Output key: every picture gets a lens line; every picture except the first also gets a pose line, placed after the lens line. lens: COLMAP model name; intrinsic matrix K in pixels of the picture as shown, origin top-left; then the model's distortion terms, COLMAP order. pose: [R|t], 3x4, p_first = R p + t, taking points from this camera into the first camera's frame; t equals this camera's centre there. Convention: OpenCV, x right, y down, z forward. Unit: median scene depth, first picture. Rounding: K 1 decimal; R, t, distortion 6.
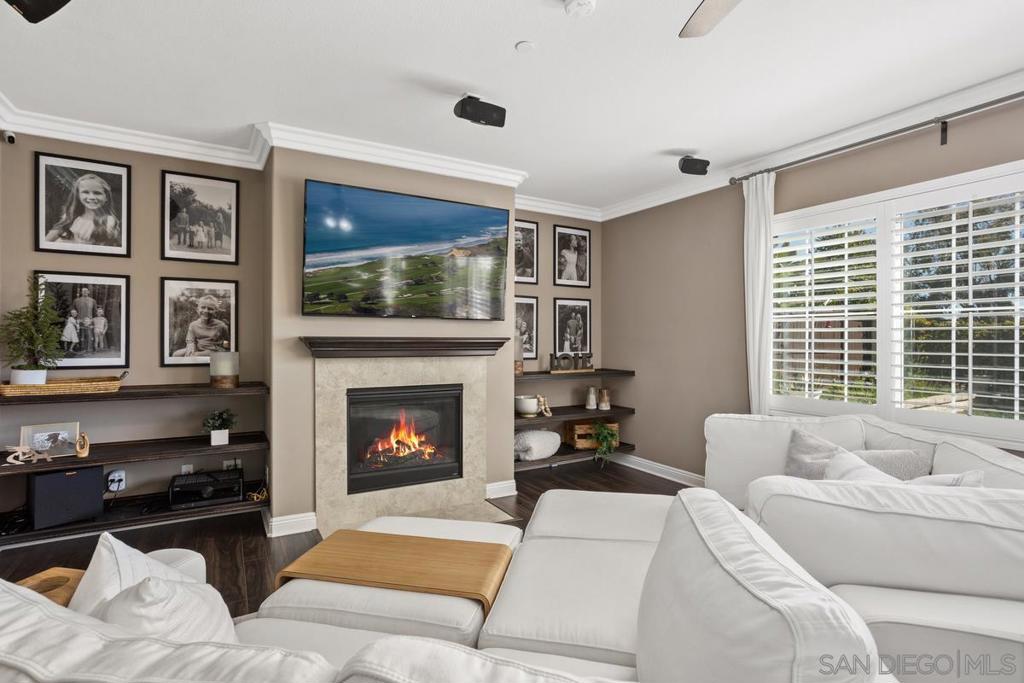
lens RADIAL K [[505.8, 0, 509.9], [0, 505.8, 337.0], [0, 0, 1]] dist [-0.042729, 0.037394]
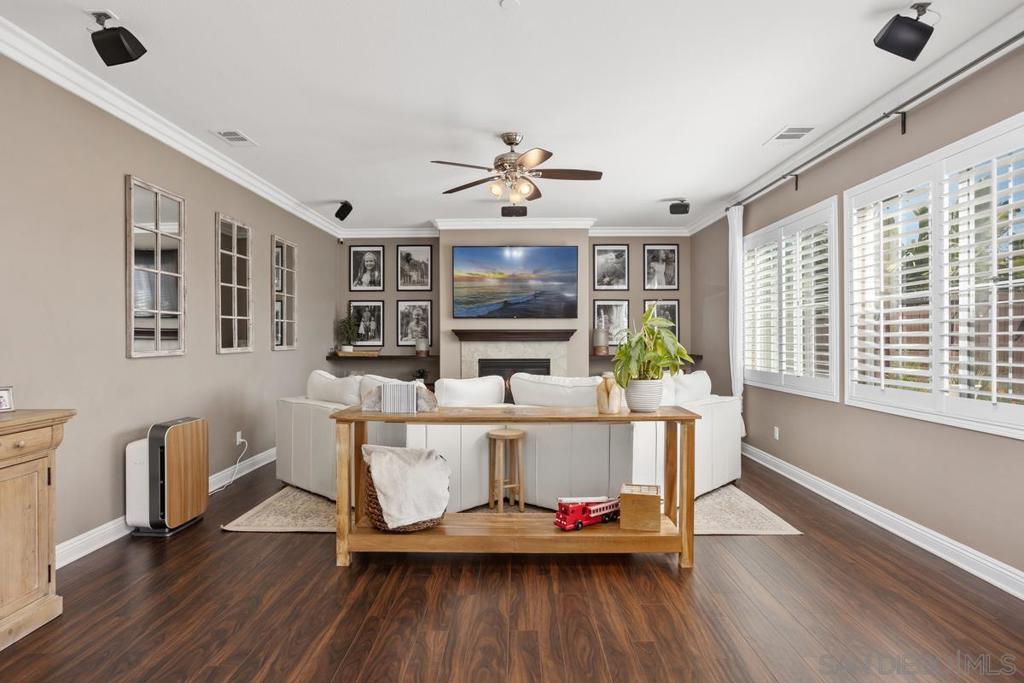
lens RADIAL K [[579.9, 0, 508.3], [0, 579.9, 337.8], [0, 0, 1]] dist [-0.038146, 0.036050]
pose [[0.859261, -0.006322, -0.511499, 0.799933], [0.006817, 0.999976, -0.000909, 0.030371], [0.511493, -0.002706, 0.859283, -0.691346]]
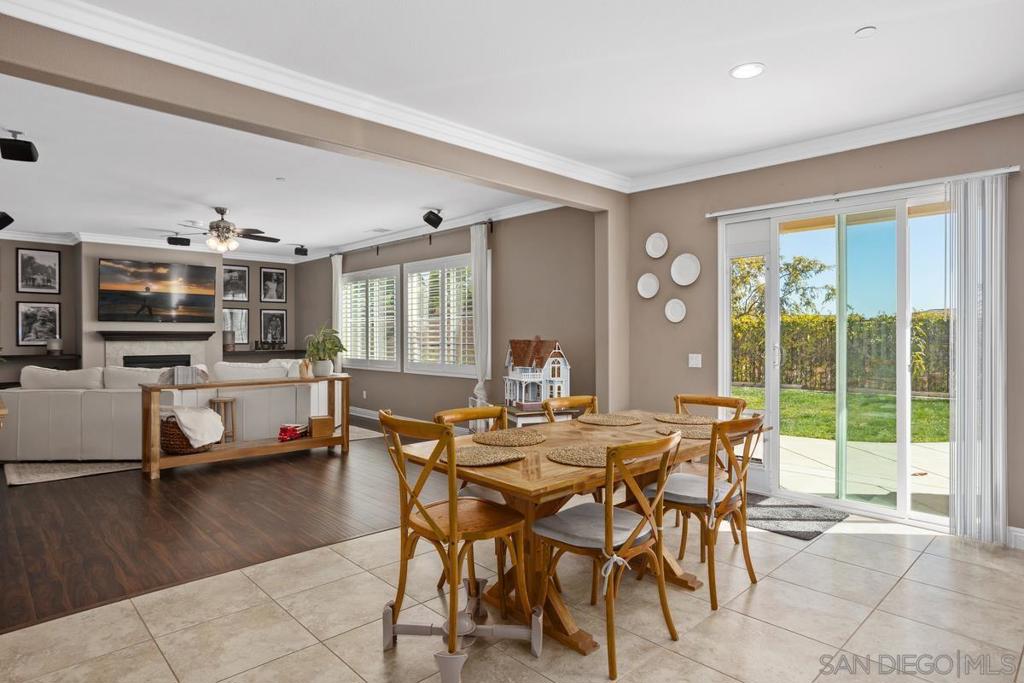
lens RADIAL K [[579.9, 0, 508.3], [0, 579.9, 337.8], [0, 0, 1]] dist [-0.038146, 0.036050]
pose [[0.973433, -0.005183, 0.228914, 0.670755], [0.003792, 0.999972, 0.006517, 0.017533], [-0.228941, -0.005476, 0.973425, -1.644019]]
